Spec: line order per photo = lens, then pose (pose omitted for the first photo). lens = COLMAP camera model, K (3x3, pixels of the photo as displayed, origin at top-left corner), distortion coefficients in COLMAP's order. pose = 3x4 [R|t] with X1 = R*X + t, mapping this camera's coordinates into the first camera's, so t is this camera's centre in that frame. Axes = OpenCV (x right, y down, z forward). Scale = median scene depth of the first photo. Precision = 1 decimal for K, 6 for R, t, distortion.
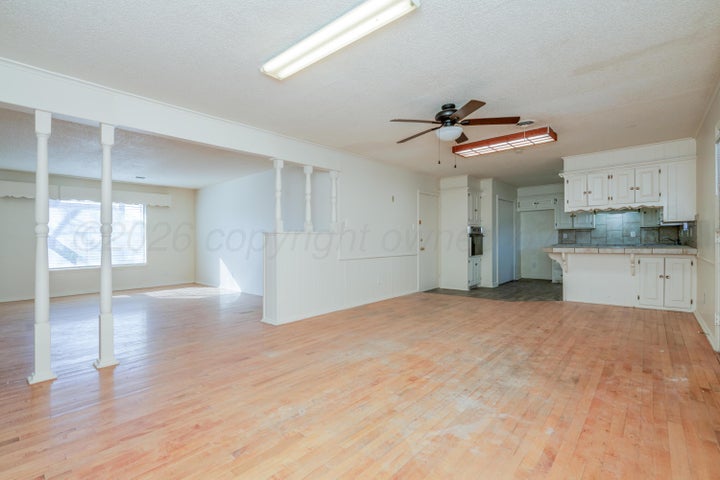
lens RADIAL K [[326.3, 0, 354.9], [0, 326.3, 249.5], [0, 0, 1]] dist [-0.008894, 0.002494]
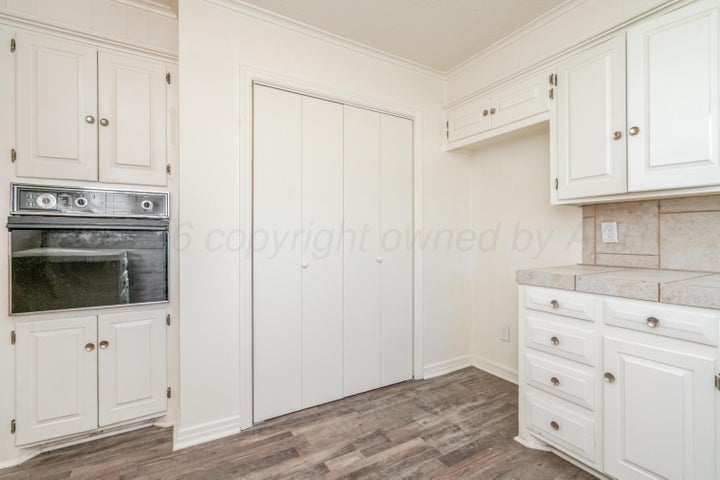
lens RADIAL K [[326.3, 0, 354.7], [0, 326.3, 234.5], [0, 0, 1]] dist [-0.008894, 0.002494]
pose [[0.953620, 0.012841, -0.300740, 0.599876], [-0.021892, 0.999403, -0.026745, -0.033068], [0.300217, 0.032089, 0.953331, 0.798426]]
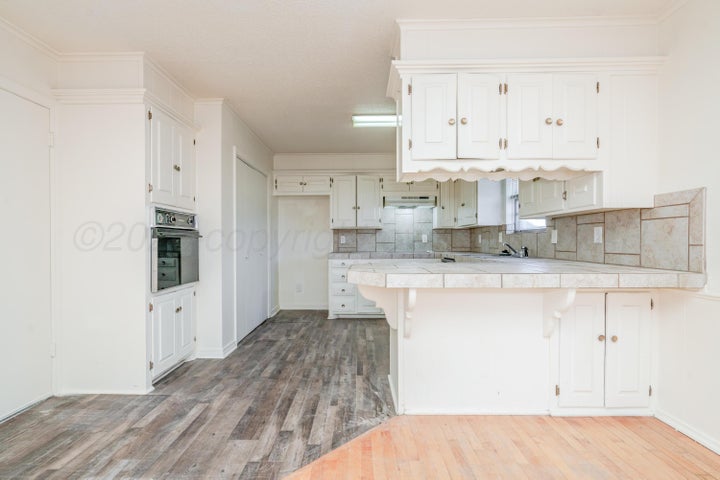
lens RADIAL K [[326.3, 0, 356.7], [0, 326.3, 242.4], [0, 0, 1]] dist [-0.008894, 0.002494]
pose [[0.747748, 0.009900, 0.663909, 0.267788], [0.010571, 0.999585, -0.026812, -0.020605], [-0.663899, 0.027067, 0.747332, 0.558429]]
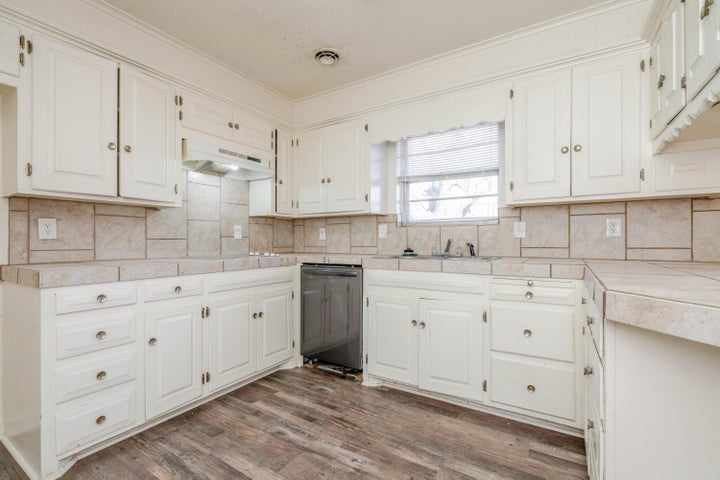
lens RADIAL K [[326.3, 0, 357.7], [0, 326.3, 240.8], [0, 0, 1]] dist [-0.008894, 0.002494]
pose [[-0.168588, 0.017790, 0.985526, 0.423378], [0.030779, 0.999445, -0.012776, -0.025986], [-0.985206, 0.028180, -0.169042, 0.910642]]
